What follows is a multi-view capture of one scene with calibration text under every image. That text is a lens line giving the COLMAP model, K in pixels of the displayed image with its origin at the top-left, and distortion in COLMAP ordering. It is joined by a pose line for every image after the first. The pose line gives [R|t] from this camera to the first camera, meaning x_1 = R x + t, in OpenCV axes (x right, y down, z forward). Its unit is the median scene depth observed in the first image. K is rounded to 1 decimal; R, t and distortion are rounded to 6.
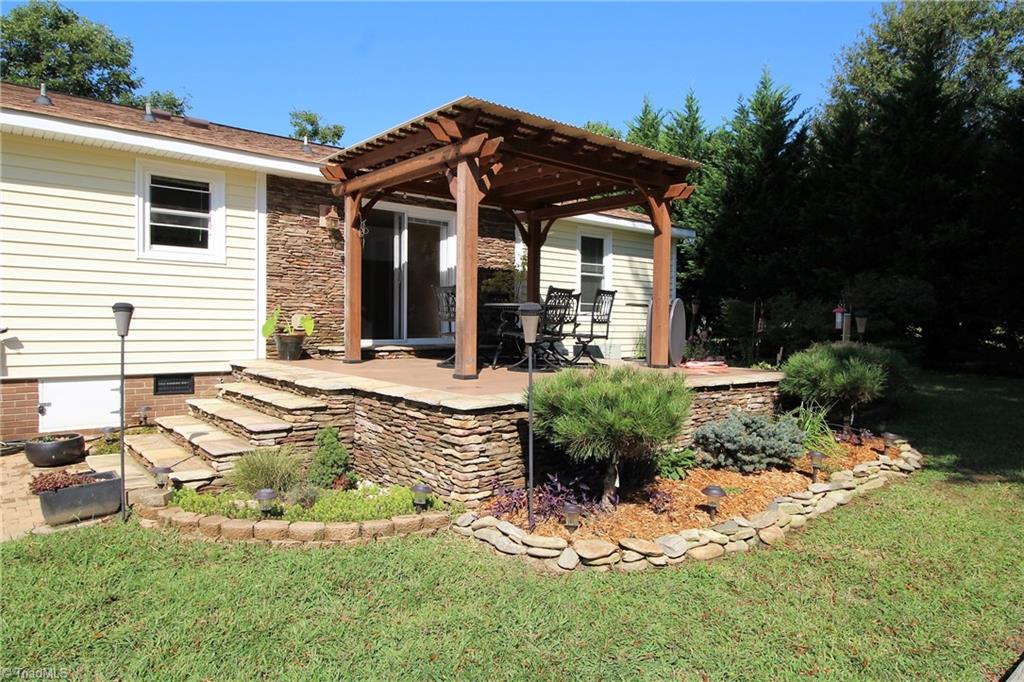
lens RADIAL K [[645.4, 0, 513.6], [0, 645.4, 341.5], [0, 0, 1]] dist [0.003205, -0.001434]
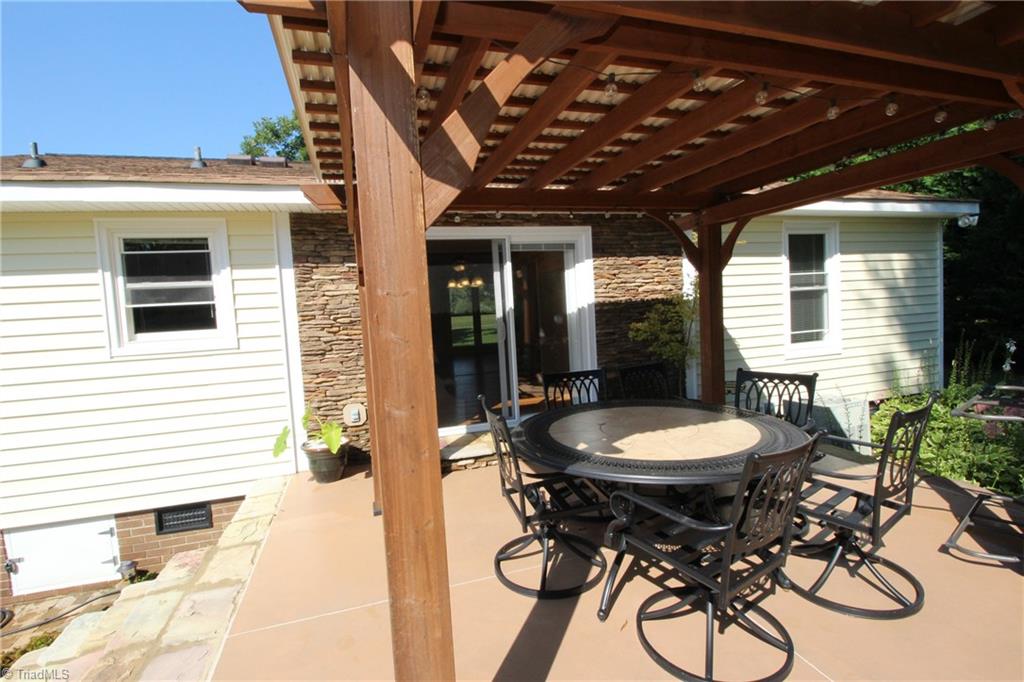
lens RADIAL K [[473.5, 0, 508.5], [0, 473.5, 338.6], [0, 0, 1]] dist [-0.001844, -0.008850]
pose [[0.921175, -0.035700, -0.387507, 0.031736], [0.054868, 0.997751, 0.038510, -0.129382], [0.385261, -0.056737, 0.921062, 0.611411]]
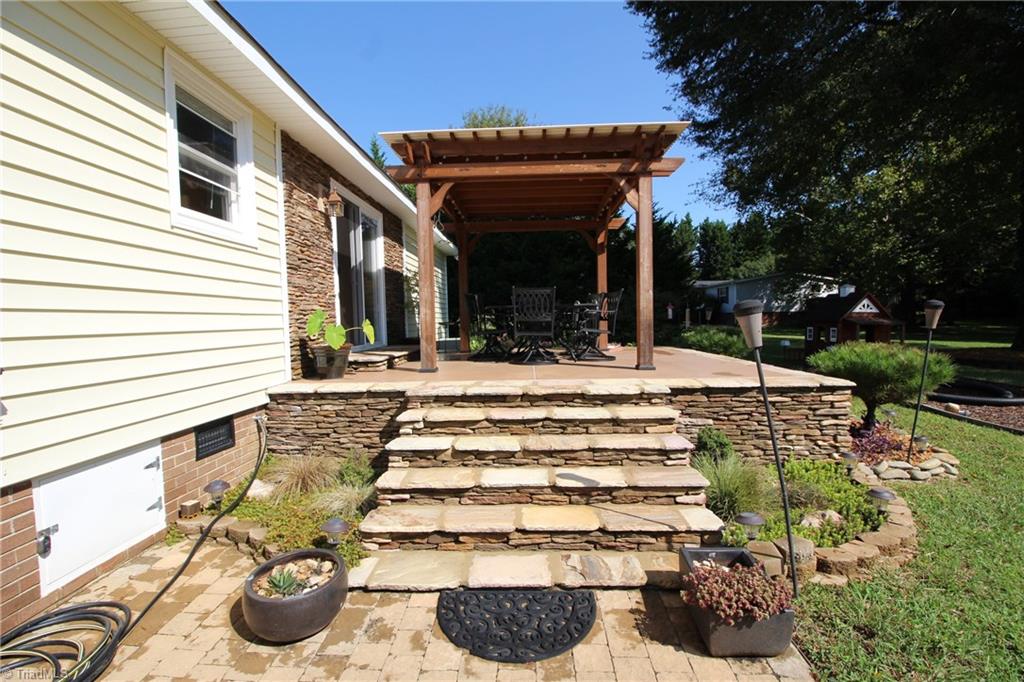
lens RADIAL K [[473.5, 0, 509.3], [0, 473.5, 339.2], [0, 0, 1]] dist [-0.001844, -0.008850]
pose [[0.670426, -0.058438, 0.739672, -0.619970], [0.051825, 0.998147, 0.031886, -0.024934], [-0.740164, 0.016956, 0.672212, 0.451585]]
